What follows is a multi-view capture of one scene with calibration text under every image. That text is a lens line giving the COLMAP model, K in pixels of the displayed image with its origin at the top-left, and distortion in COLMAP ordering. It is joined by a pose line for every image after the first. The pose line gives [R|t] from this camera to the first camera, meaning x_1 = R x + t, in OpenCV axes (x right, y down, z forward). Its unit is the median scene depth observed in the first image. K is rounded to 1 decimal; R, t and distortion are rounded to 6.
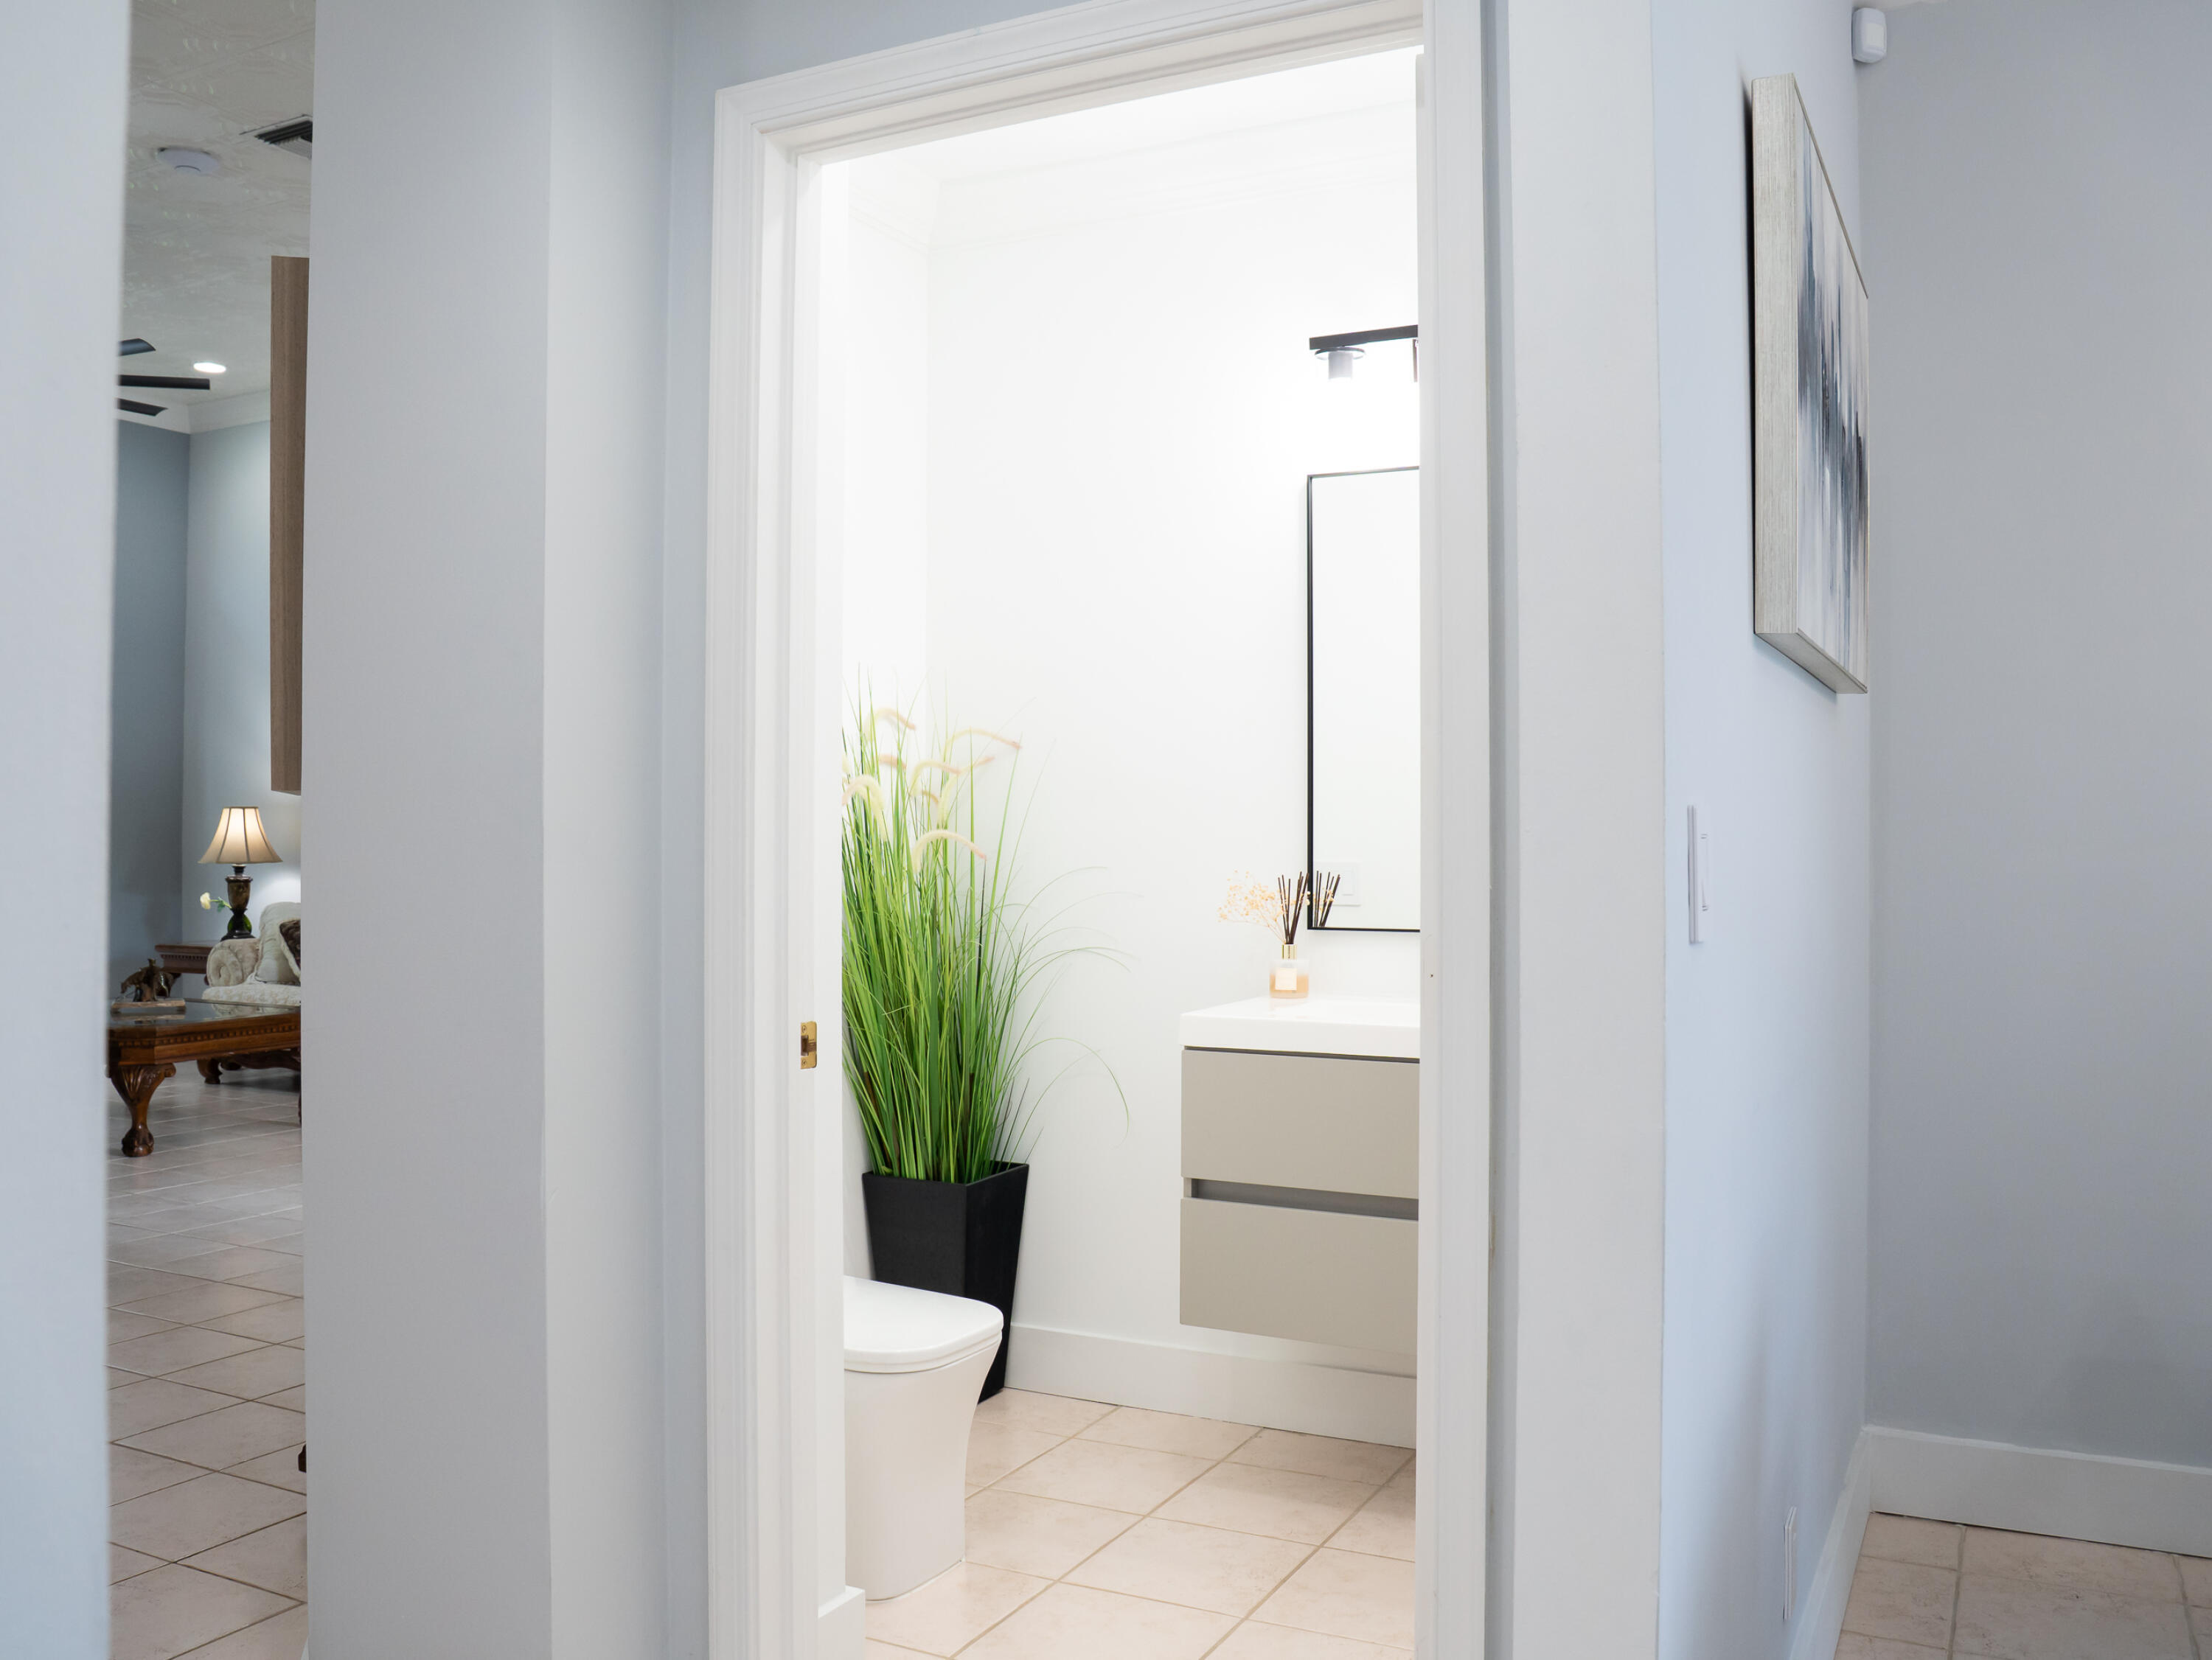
lens RADIAL K [[1886.6, 0, 1117.1], [0, 1886.6, 832.6], [0, 0, 1]] dist [-0.141775, 0.112931]
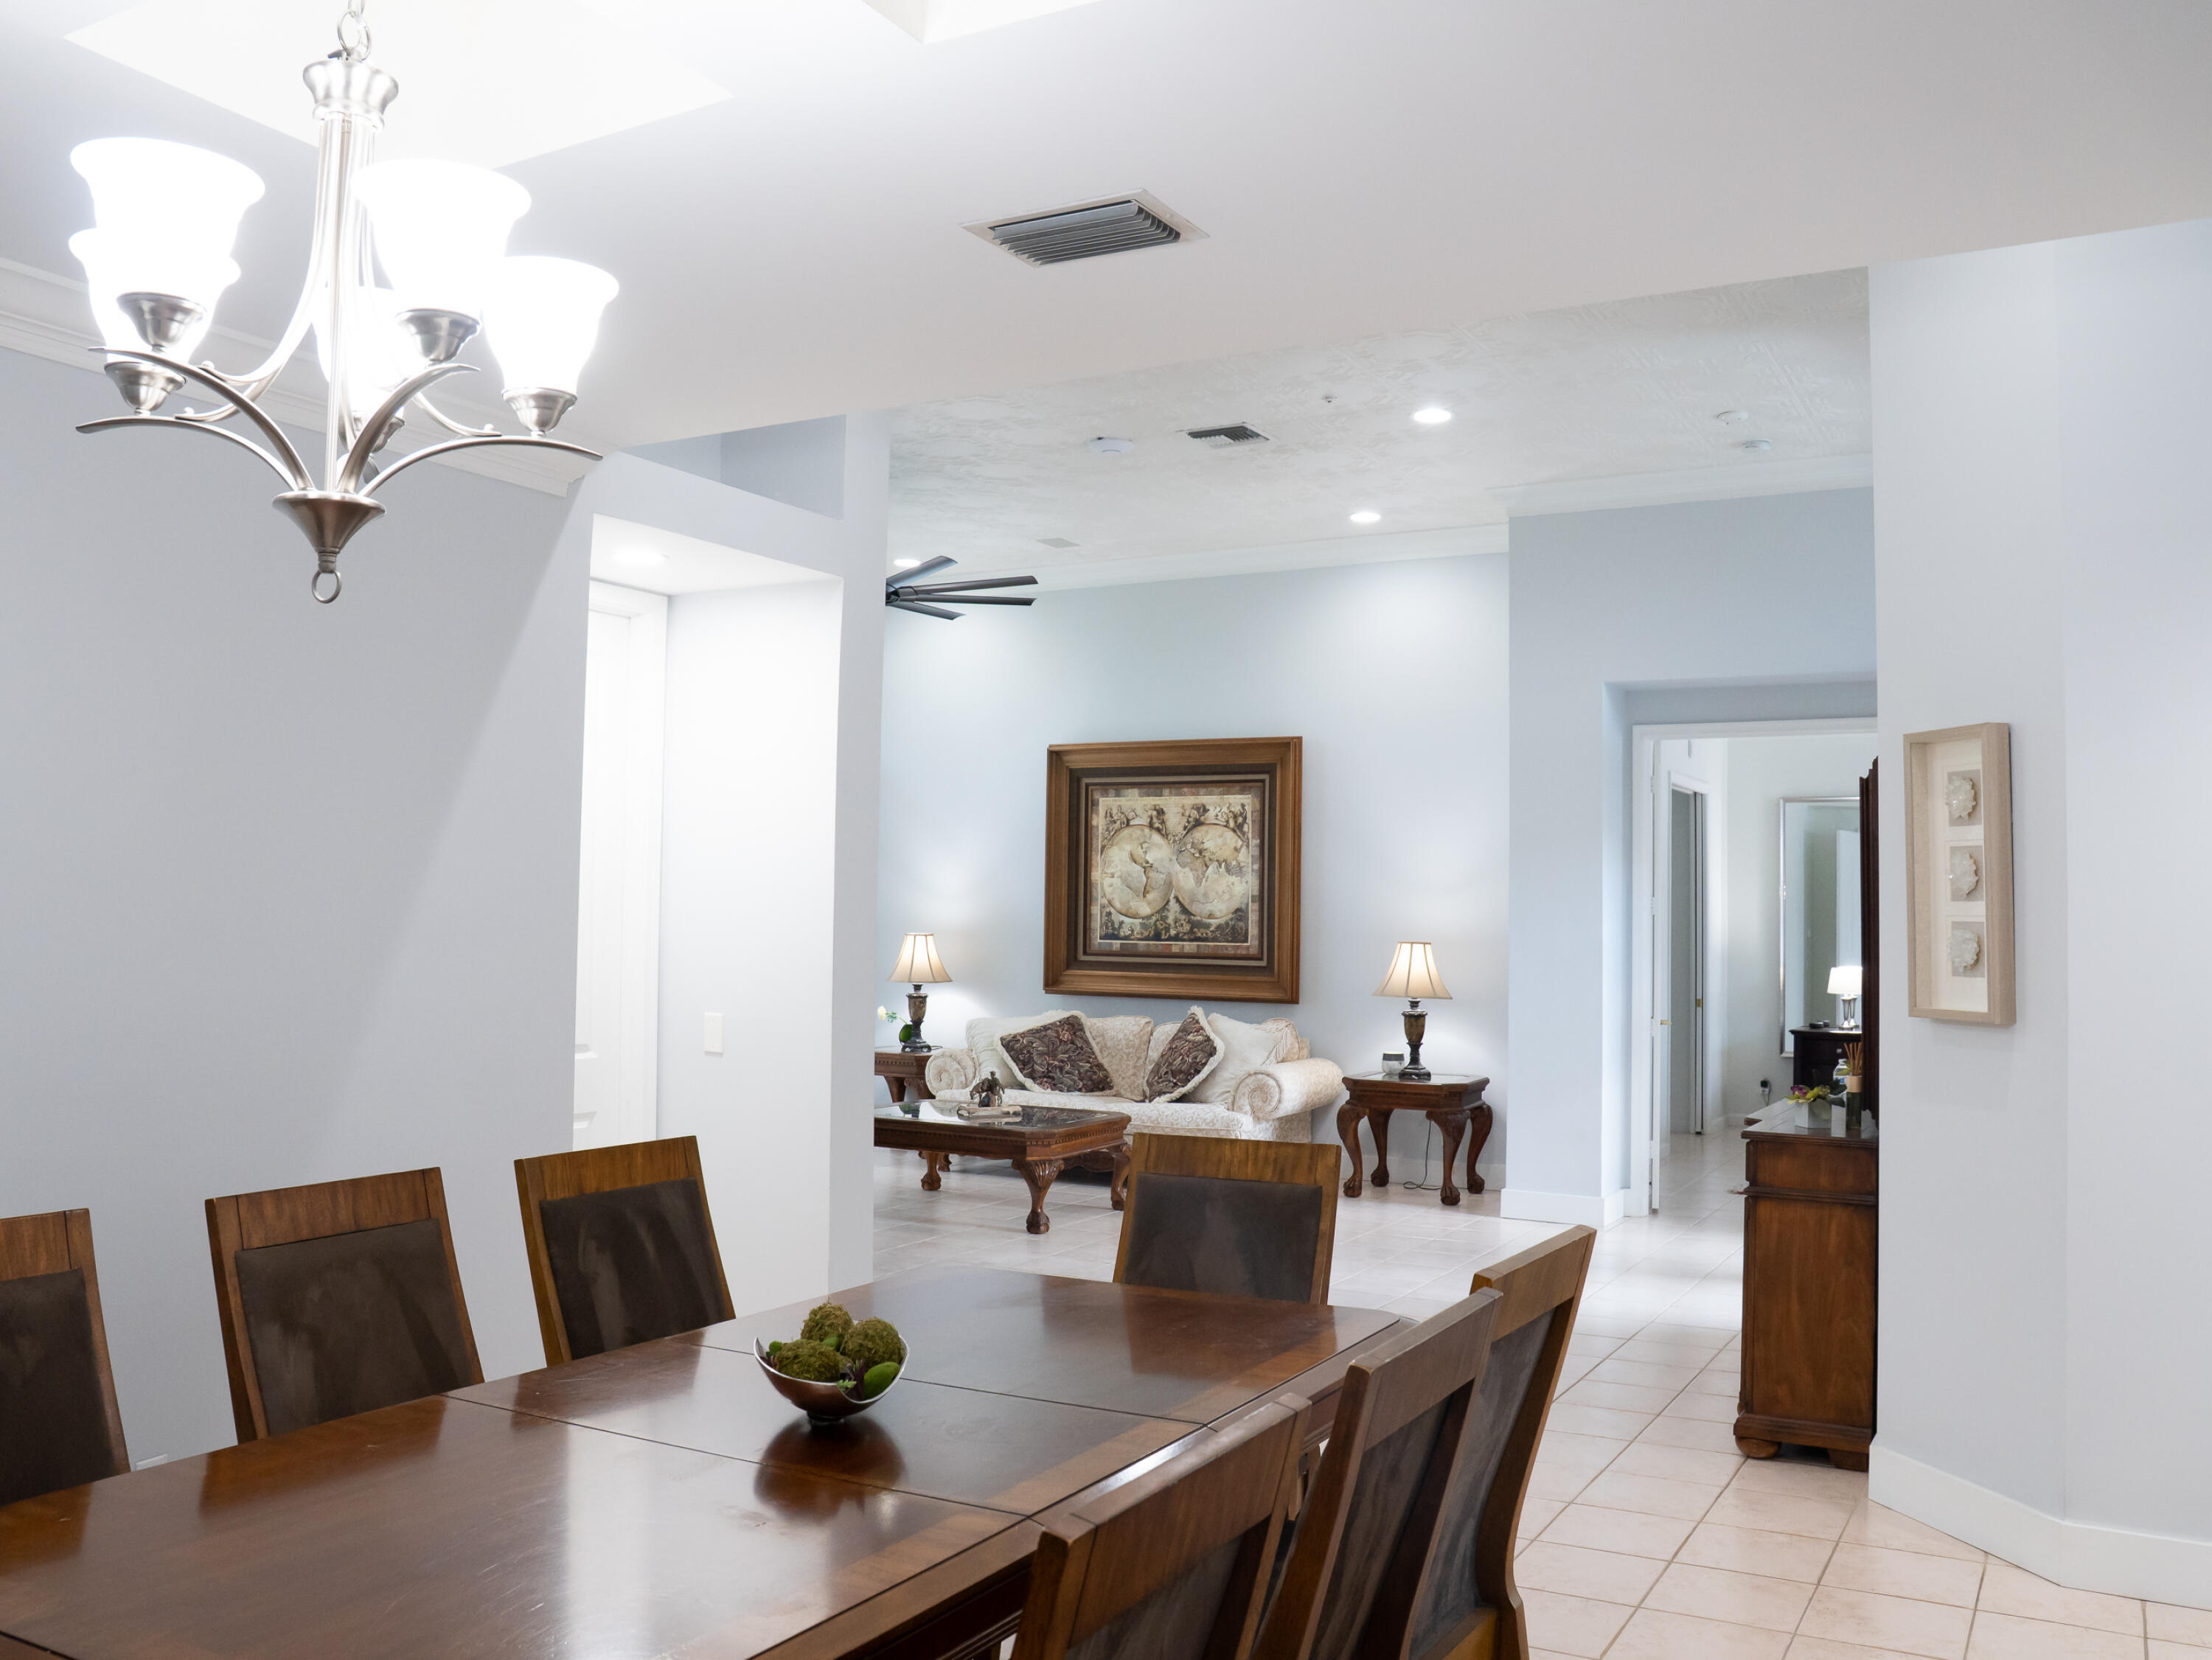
lens RADIAL K [[1886.6, 0, 1102.6], [0, 1886.6, 832.4], [0, 0, 1]] dist [-0.141775, 0.112931]
pose [[0.996300, 0.001146, -0.085935, -0.286091], [-0.004795, 0.999095, -0.042266, -0.031431], [0.085809, 0.042522, 0.995404, -0.209461]]
